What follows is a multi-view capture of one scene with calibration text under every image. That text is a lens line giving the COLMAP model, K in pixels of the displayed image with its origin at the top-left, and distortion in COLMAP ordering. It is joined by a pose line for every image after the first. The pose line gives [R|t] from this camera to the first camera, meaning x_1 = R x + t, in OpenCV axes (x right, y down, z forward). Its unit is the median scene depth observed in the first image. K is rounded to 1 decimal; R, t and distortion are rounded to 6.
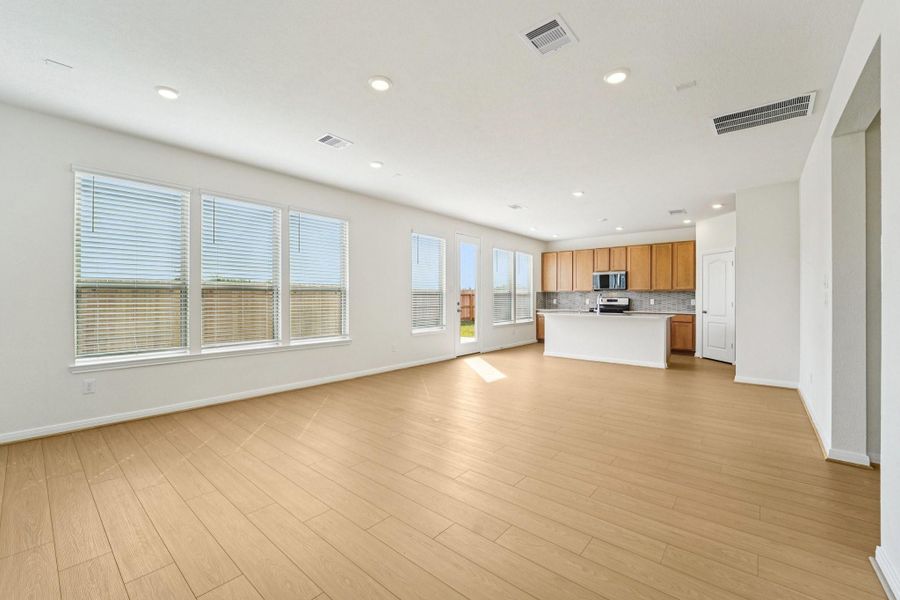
lens RADIAL K [[367.9, 0, 451.0], [0, 367.9, 296.9], [0, 0, 1]] dist [-0.000253, 0.000019]
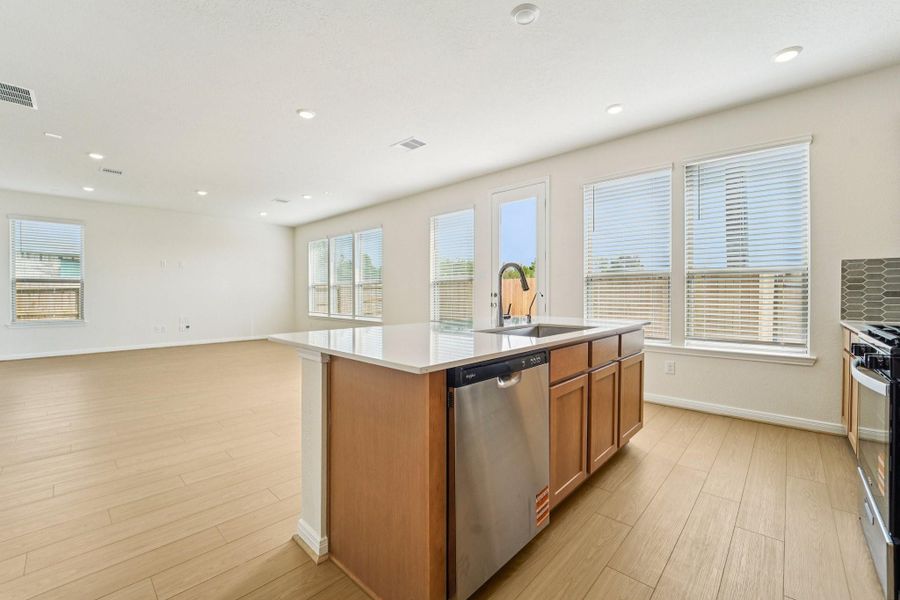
lens RADIAL K [[369.4, 0, 449.8], [0, 369.4, 301.9], [0, 0, 1]] dist [-0.021012, 0.000015]
pose [[-0.049693, 0.018672, -0.998590, 0.613509], [-0.000422, 0.999825, 0.018716, 0.015158], [0.998764, 0.001352, -0.049676, 0.816698]]
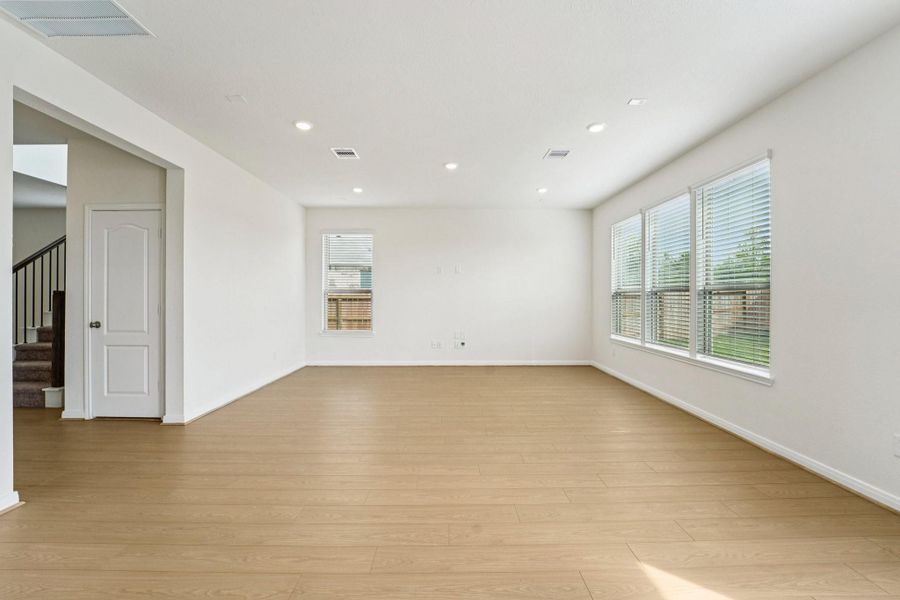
lens RADIAL K [[369.4, 0, 449.8], [0, 369.4, 301.9], [0, 0, 1]] dist [-0.021012, 0.000015]
pose [[-0.762525, -0.001573, -0.646956, 0.265042], [-0.004155, 0.999988, 0.002467, 0.005409], [0.646945, 0.004569, -0.762523, 0.693242]]
